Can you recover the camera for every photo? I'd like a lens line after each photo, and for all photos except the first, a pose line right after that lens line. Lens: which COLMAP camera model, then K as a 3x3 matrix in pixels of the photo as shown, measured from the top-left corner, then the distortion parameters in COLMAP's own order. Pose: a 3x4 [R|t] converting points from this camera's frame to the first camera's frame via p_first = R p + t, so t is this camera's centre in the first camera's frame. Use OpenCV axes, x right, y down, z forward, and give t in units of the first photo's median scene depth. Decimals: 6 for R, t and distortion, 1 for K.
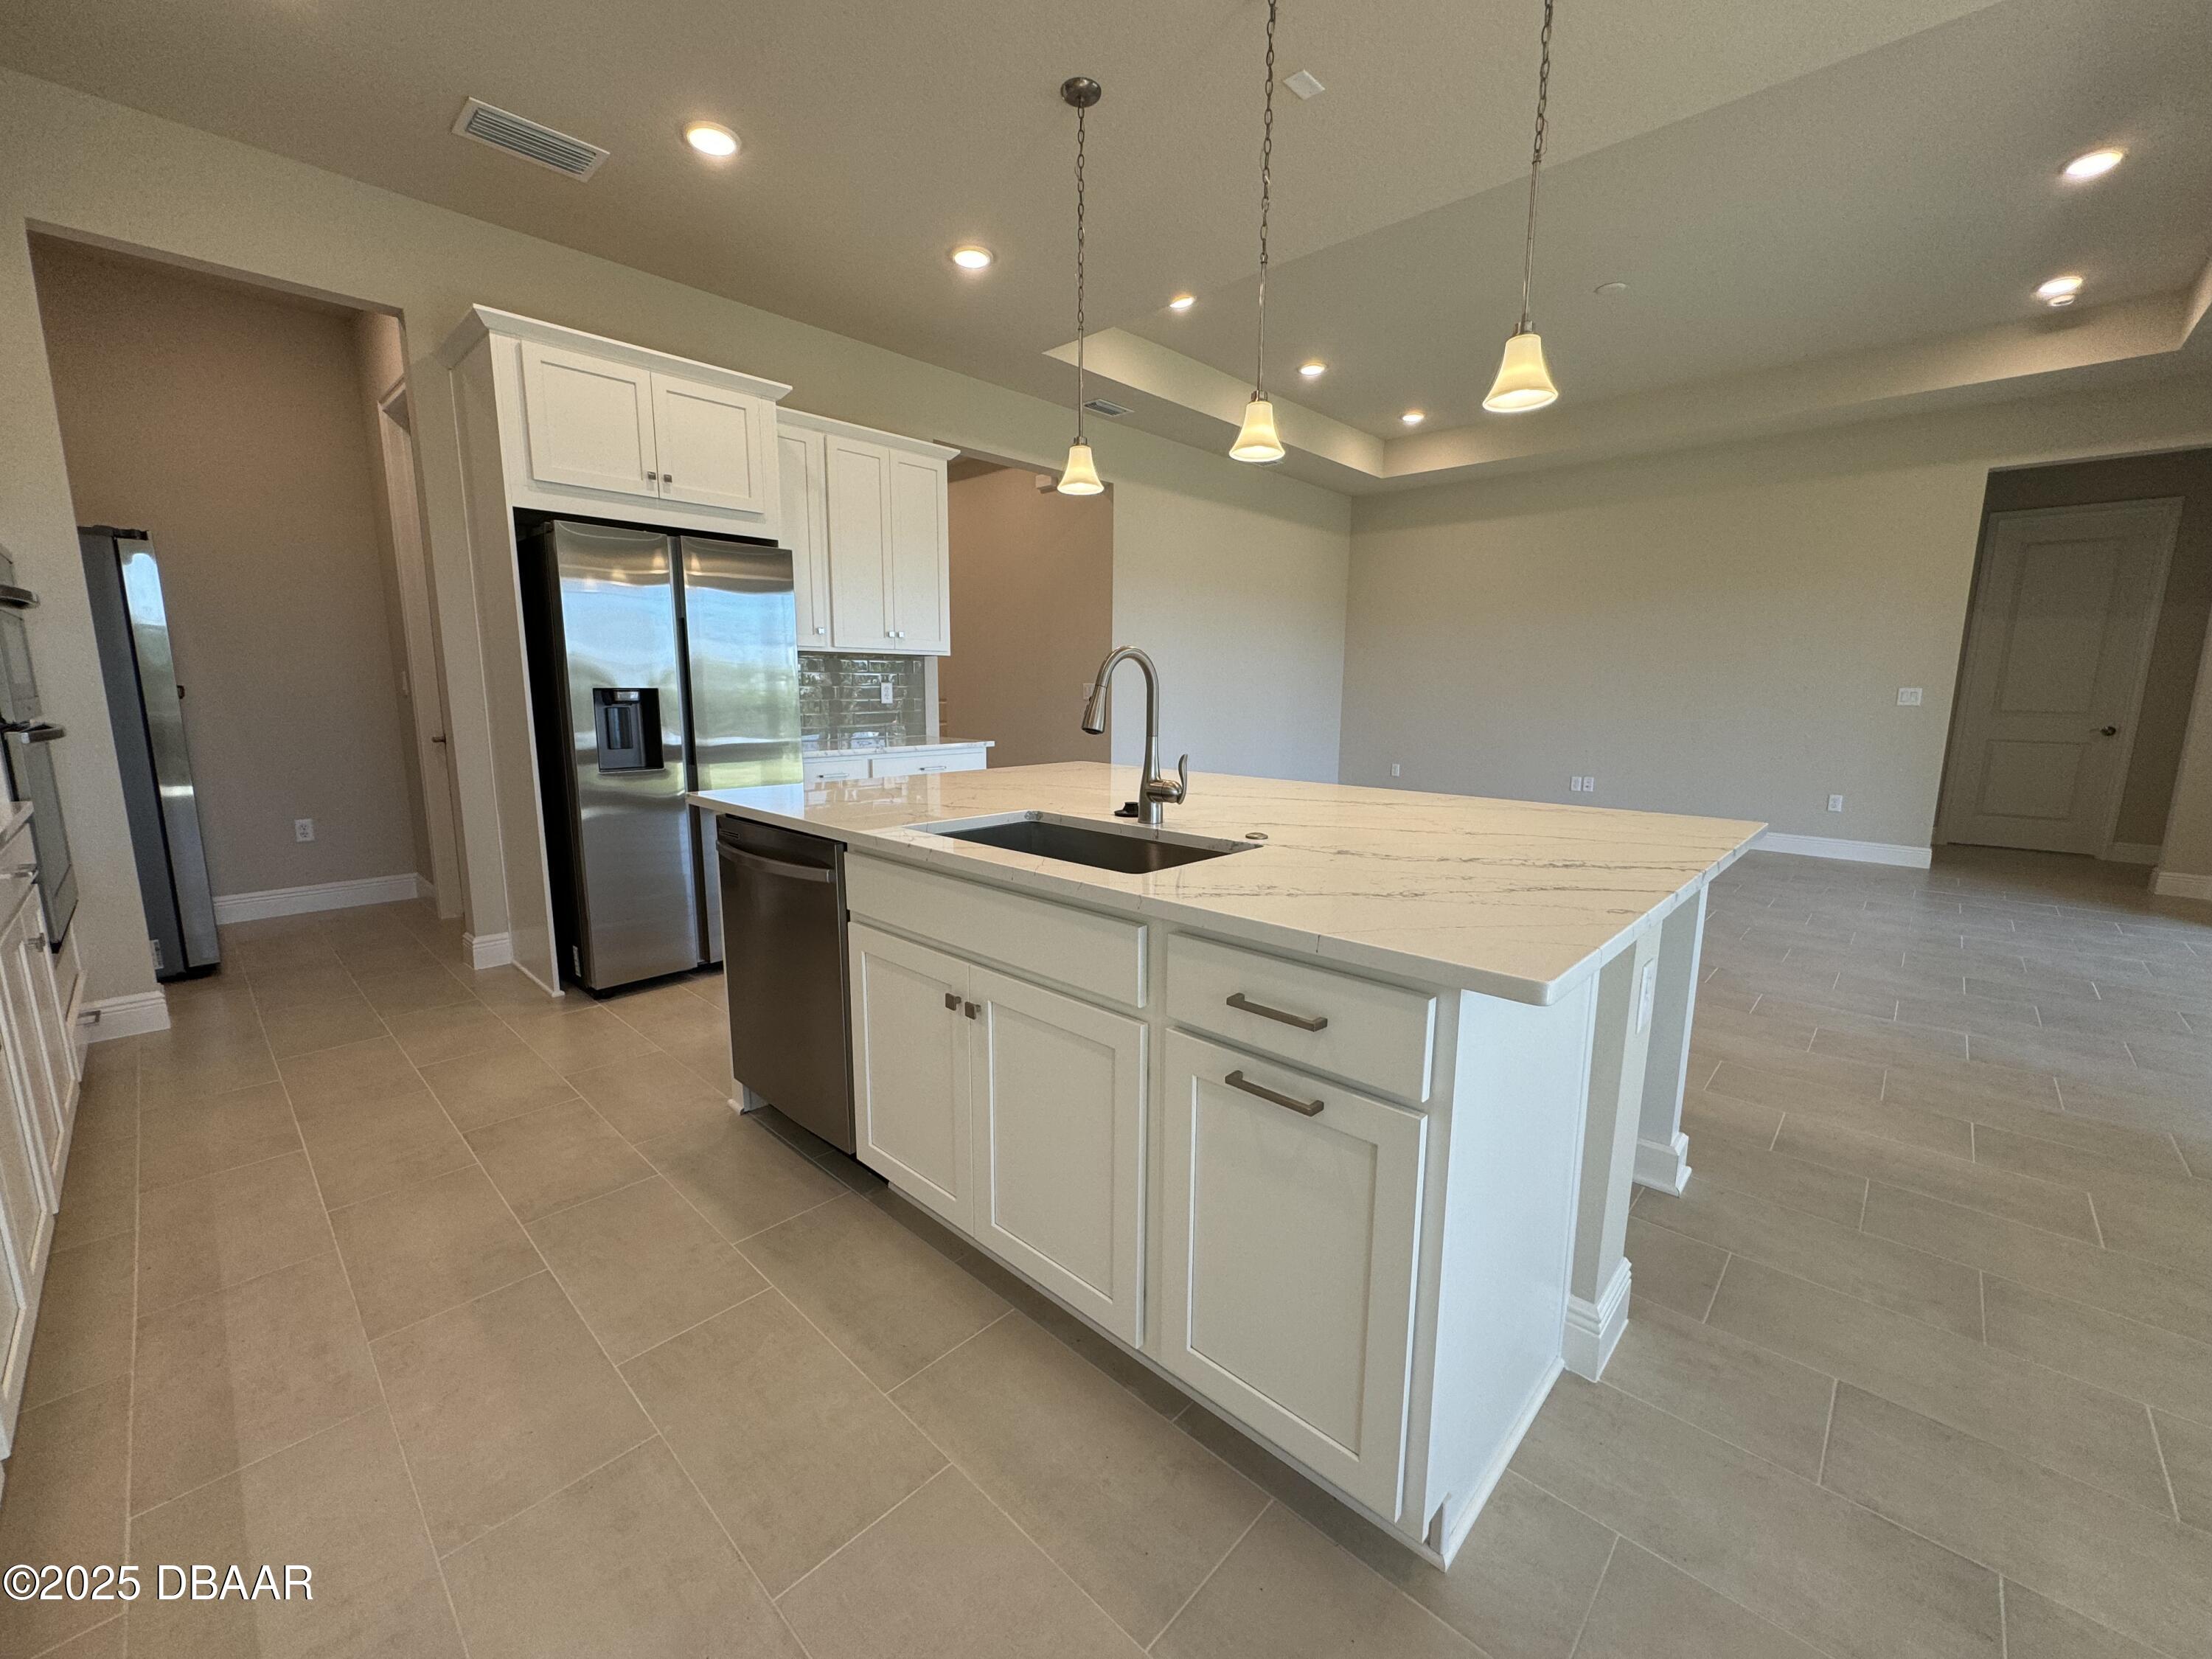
lens RADIAL K [[875.5, 0, 1103.9], [0, 875.5, 831.4], [0, 0, 1]] dist [-0.000031, -0.000472]
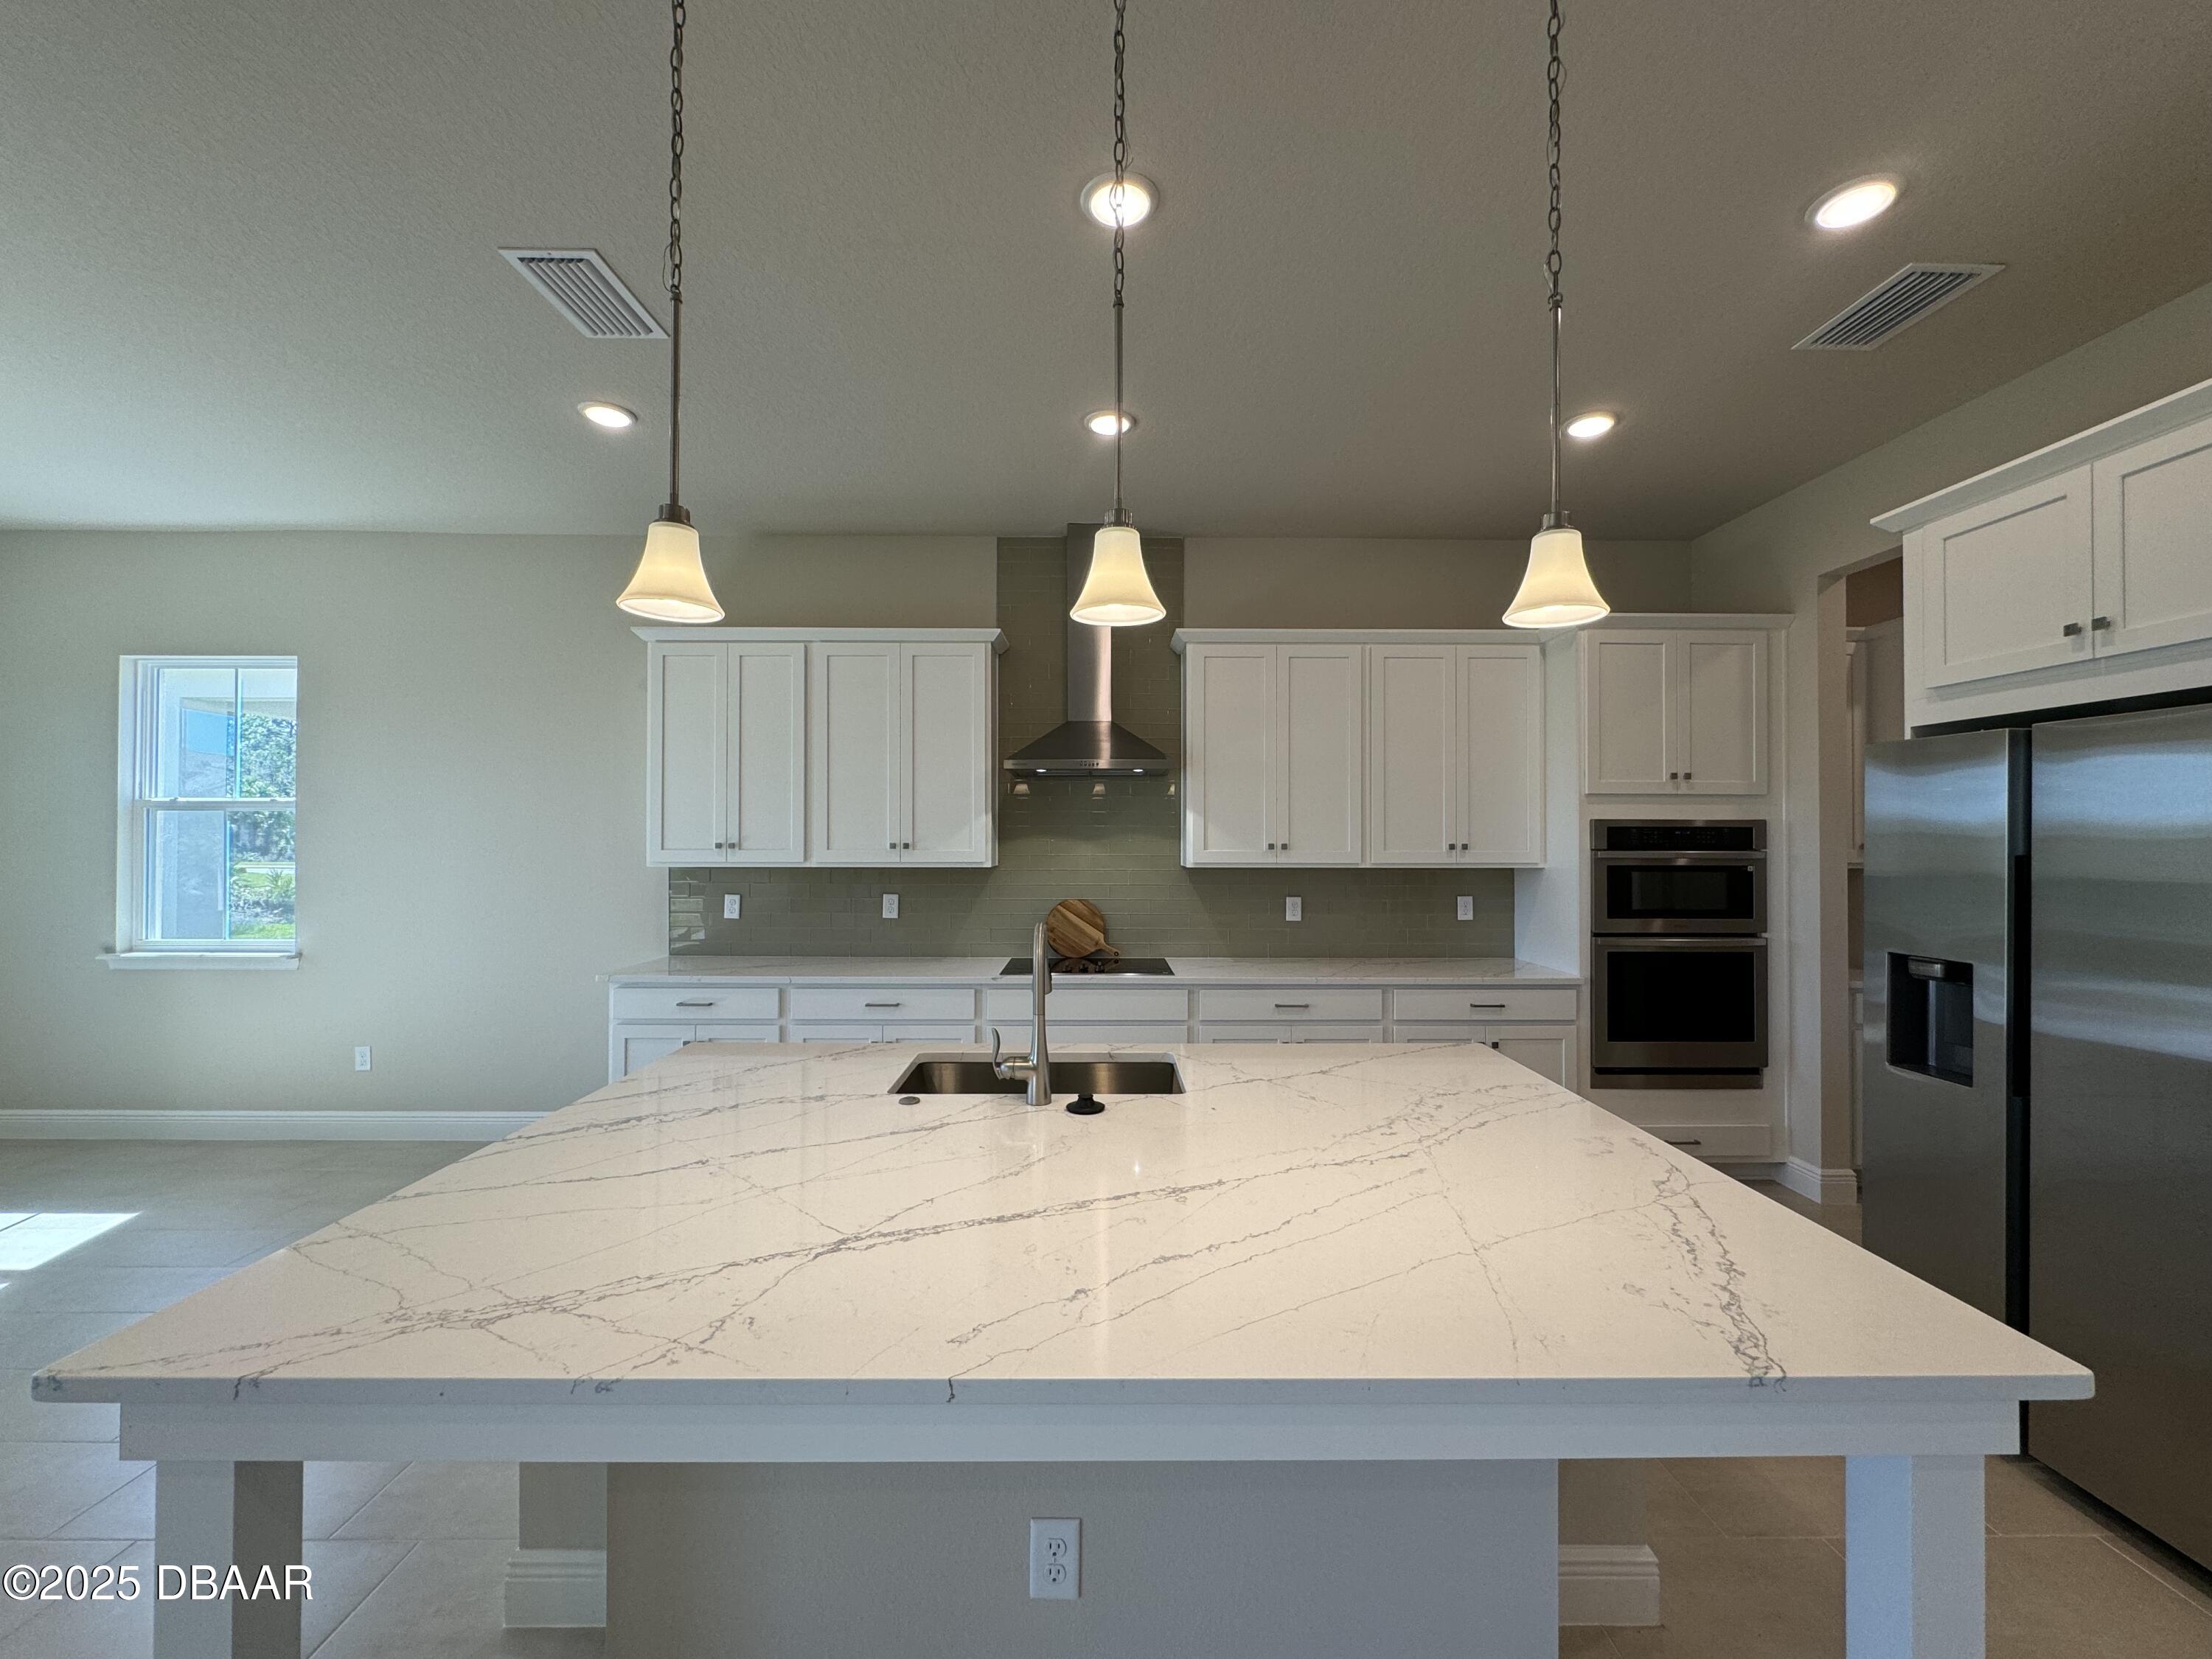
lens RADIAL K [[875.5, 0, 1103.9], [0, 875.5, 831.4], [0, 0, 1]] dist [-0.000031, -0.000472]
pose [[-0.720576, -0.016772, -0.693173, 0.395130], [-0.125396, 0.986375, 0.106487, -0.241538], [0.681943, 0.163653, -0.712861, 0.981494]]
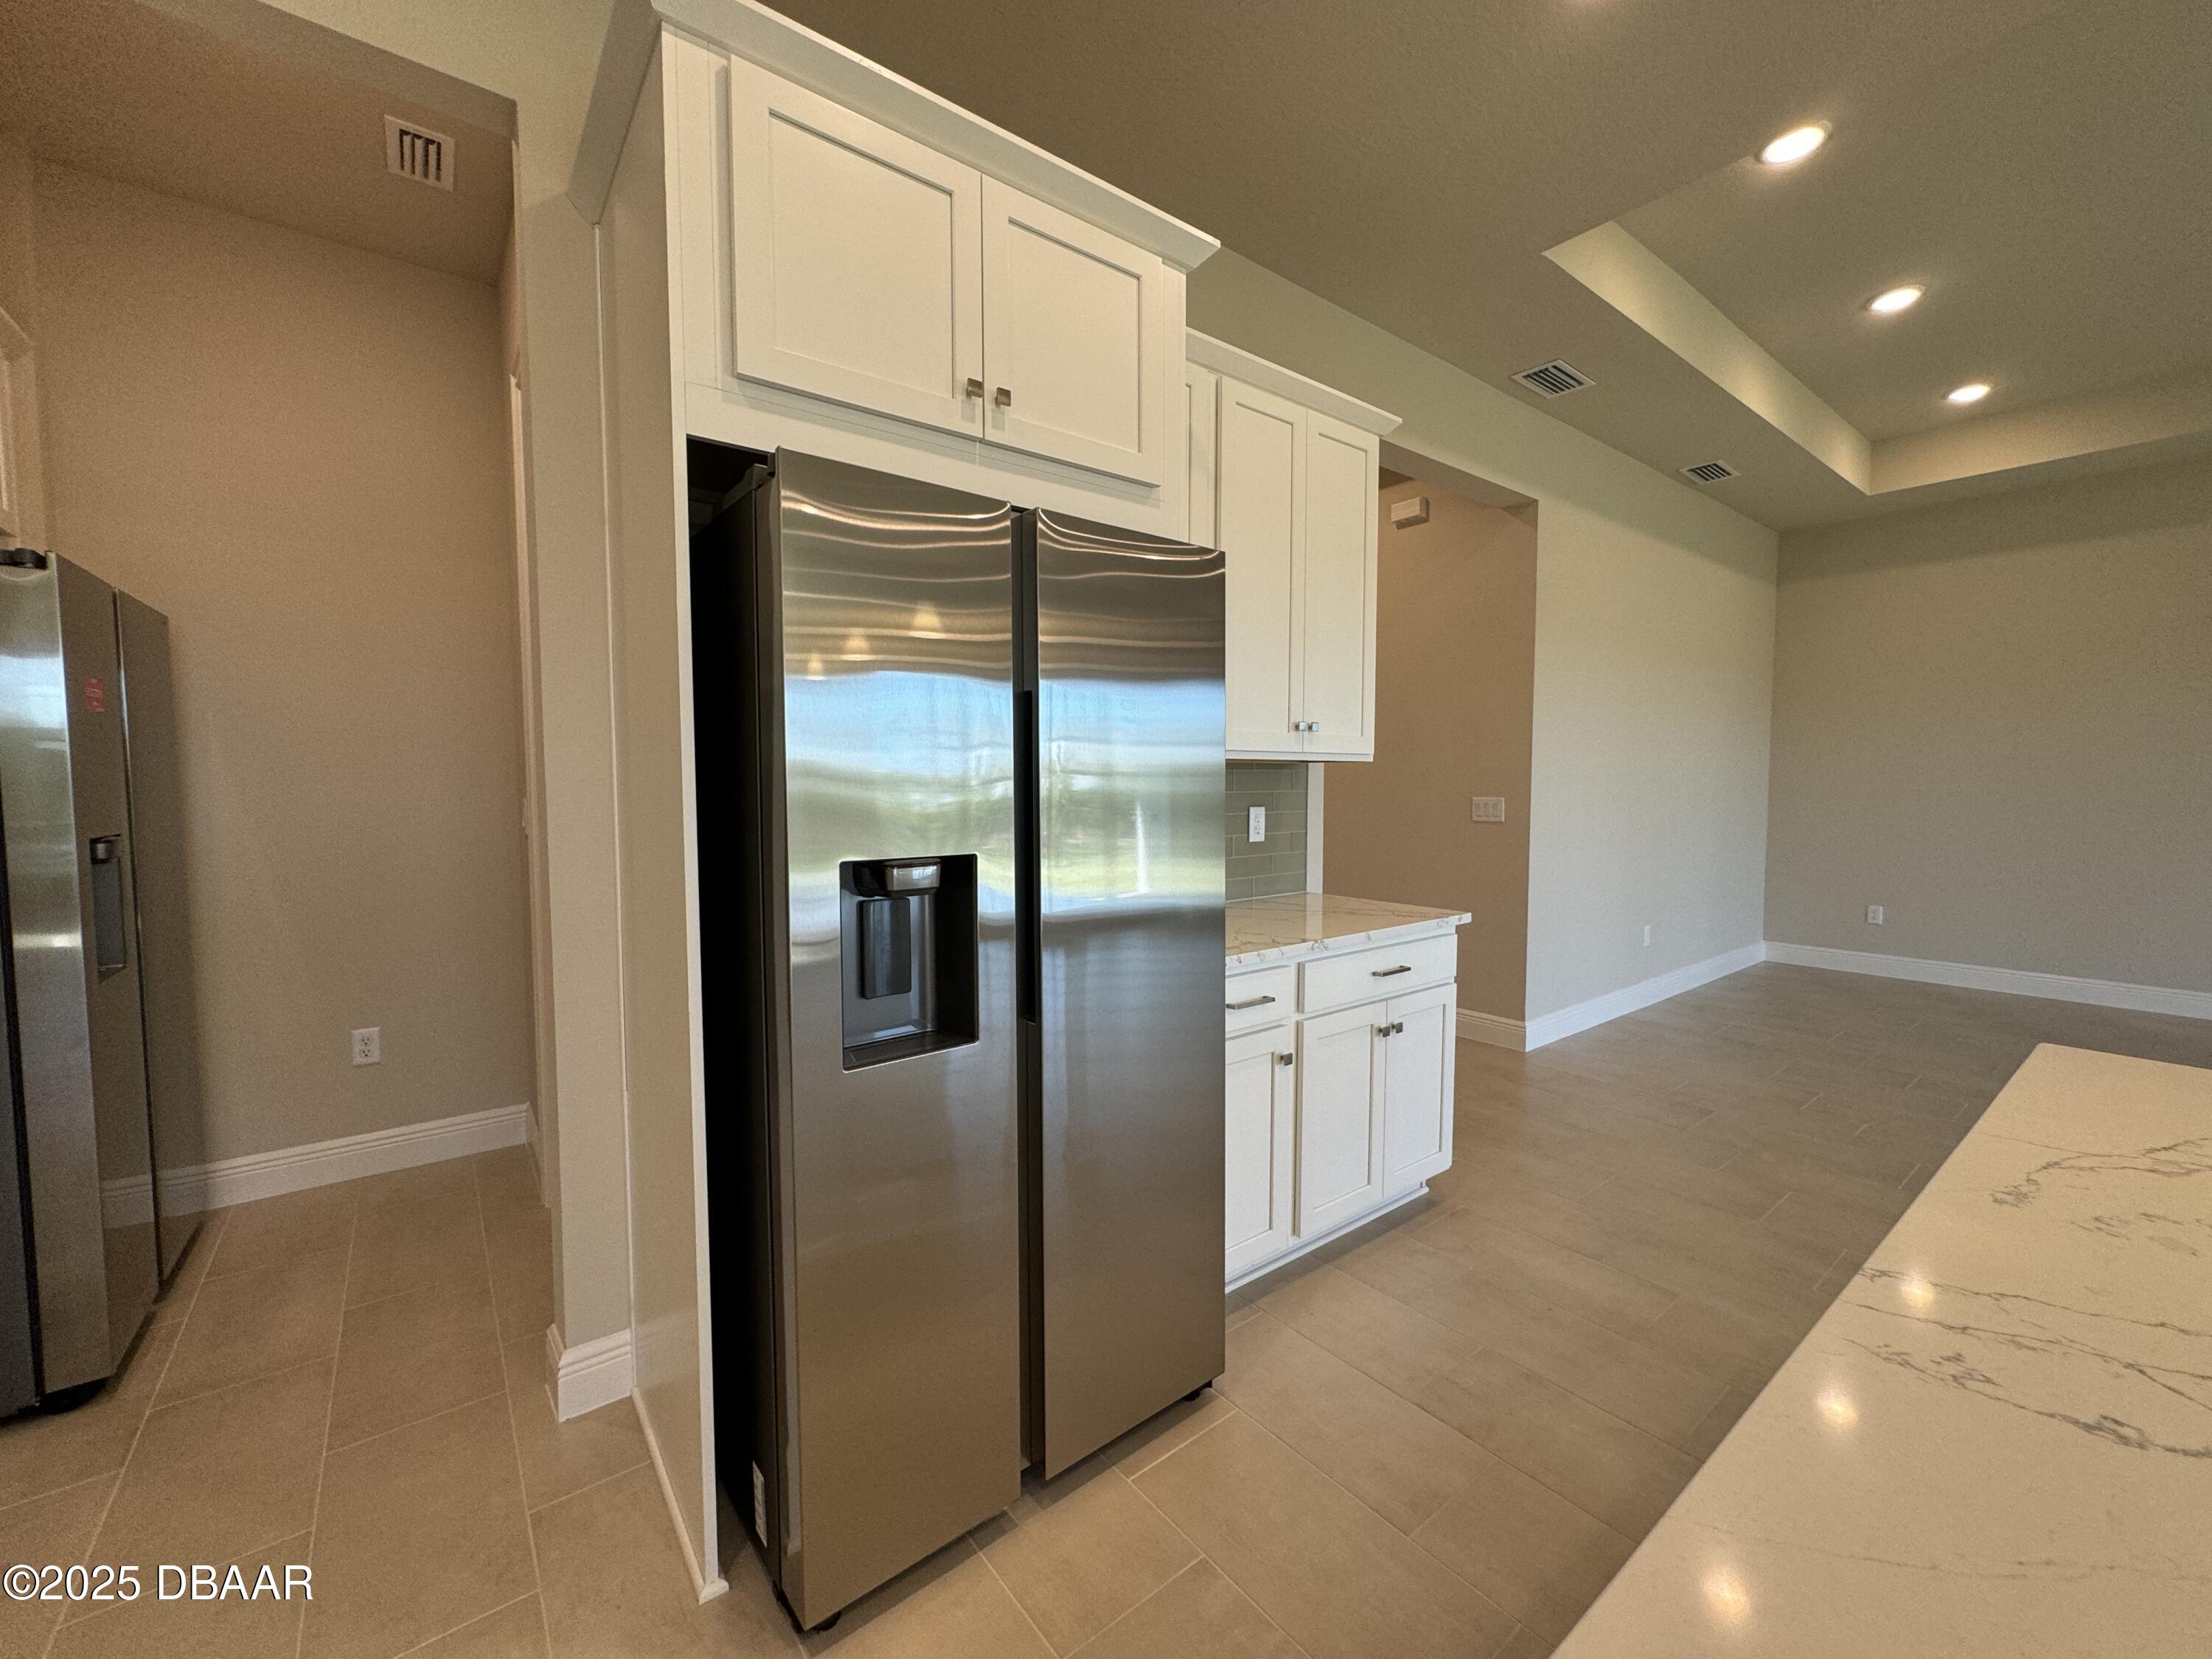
lens RADIAL K [[882.7, 0, 1105.1], [0, 882.7, 831.3], [0, 0, 1]] dist [-0.003497, 0.000399]
pose [[0.987662, -0.001177, -0.156597, -0.371340], [-0.016226, 0.993820, -0.109812, -0.125202], [0.155758, 0.110998, 0.981539, 0.576142]]
